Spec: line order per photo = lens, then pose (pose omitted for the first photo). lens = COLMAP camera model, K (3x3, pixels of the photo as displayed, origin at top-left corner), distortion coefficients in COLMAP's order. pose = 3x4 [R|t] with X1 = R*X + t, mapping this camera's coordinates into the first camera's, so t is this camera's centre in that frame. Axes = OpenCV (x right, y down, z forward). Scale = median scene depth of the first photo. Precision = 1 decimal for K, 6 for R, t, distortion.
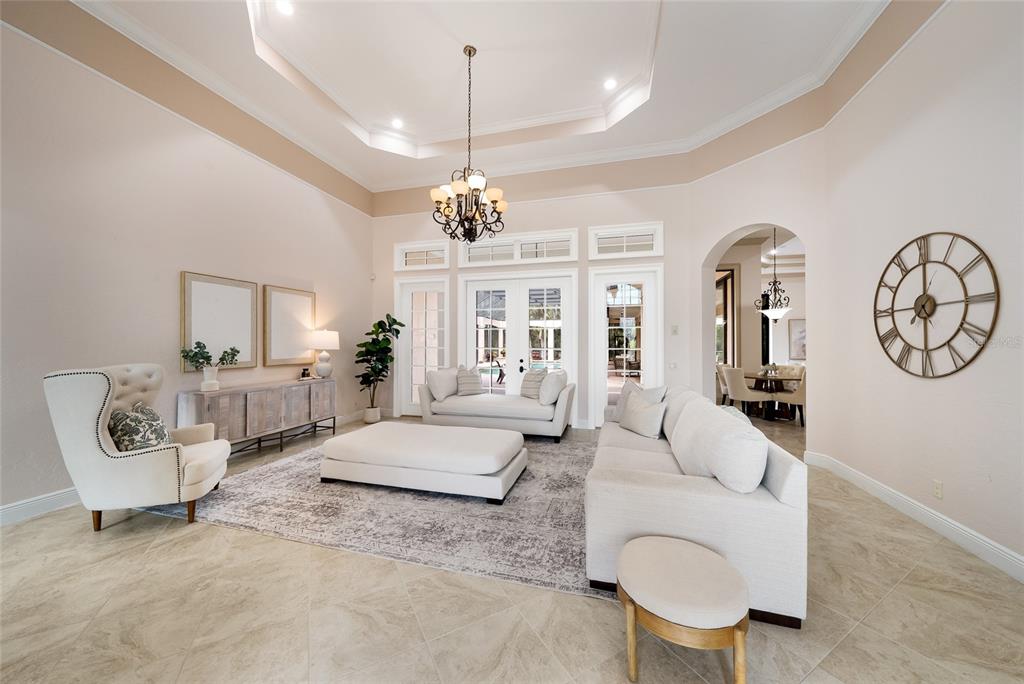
lens RADIAL K [[361.5, 0, 515.1], [0, 361.5, 339.0], [0, 0, 1]] dist [-0.003154, -0.000345]
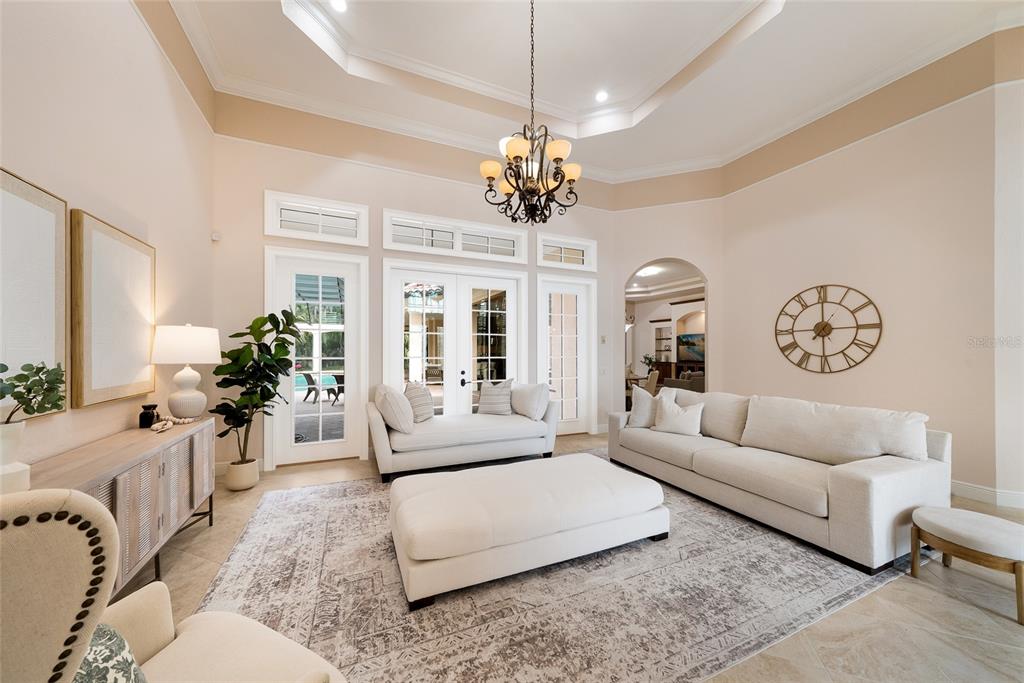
lens RADIAL K [[361.5, 0, 511.3], [0, 361.5, 349.0], [0, 0, 1]] dist [-0.003154, -0.000345]
pose [[0.772287, 0.003971, 0.635261, -0.905114], [-0.007815, 0.999964, 0.003250, 0.004671], [-0.635226, -0.007475, 0.772290, 0.584407]]
